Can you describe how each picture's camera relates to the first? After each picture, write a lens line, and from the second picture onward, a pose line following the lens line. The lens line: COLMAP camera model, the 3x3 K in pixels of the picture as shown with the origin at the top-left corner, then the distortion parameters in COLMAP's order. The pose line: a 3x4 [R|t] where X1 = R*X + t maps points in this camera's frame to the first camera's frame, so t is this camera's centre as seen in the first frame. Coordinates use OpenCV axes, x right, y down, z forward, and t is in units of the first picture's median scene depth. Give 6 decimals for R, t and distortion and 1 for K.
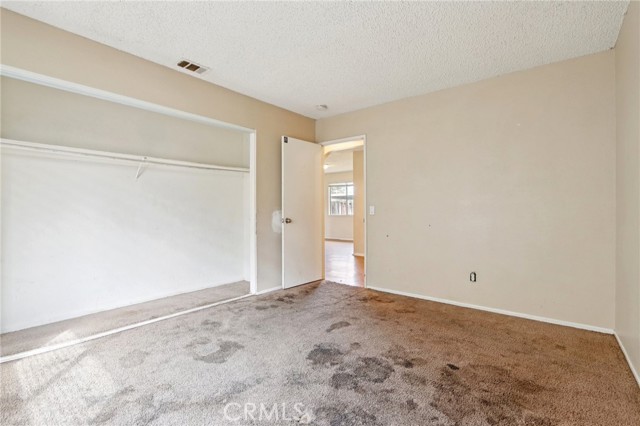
lens RADIAL K [[294.6, 0, 320.0], [0, 294.6, 211.9], [0, 0, 1]] dist [-0.005695, -0.001744]
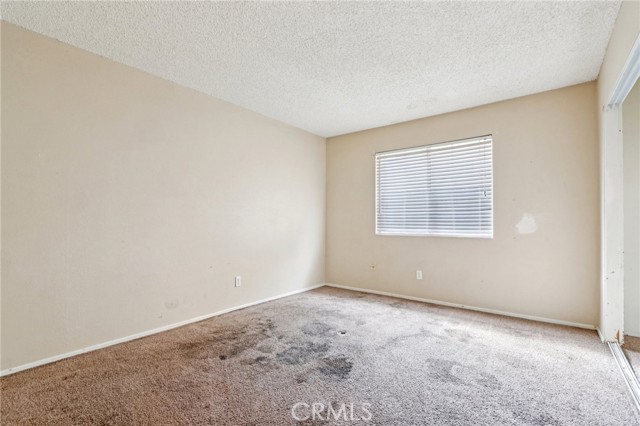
lens RADIAL K [[294.6, 0, 319.3], [0, 294.6, 215.3], [0, 0, 1]] dist [-0.005695, -0.001744]
pose [[-0.999843, 0.000407, -0.017722, 0.097834], [0.000520, 0.999980, -0.006380, -0.022032], [0.017719, -0.006389, -0.999823, 2.203359]]
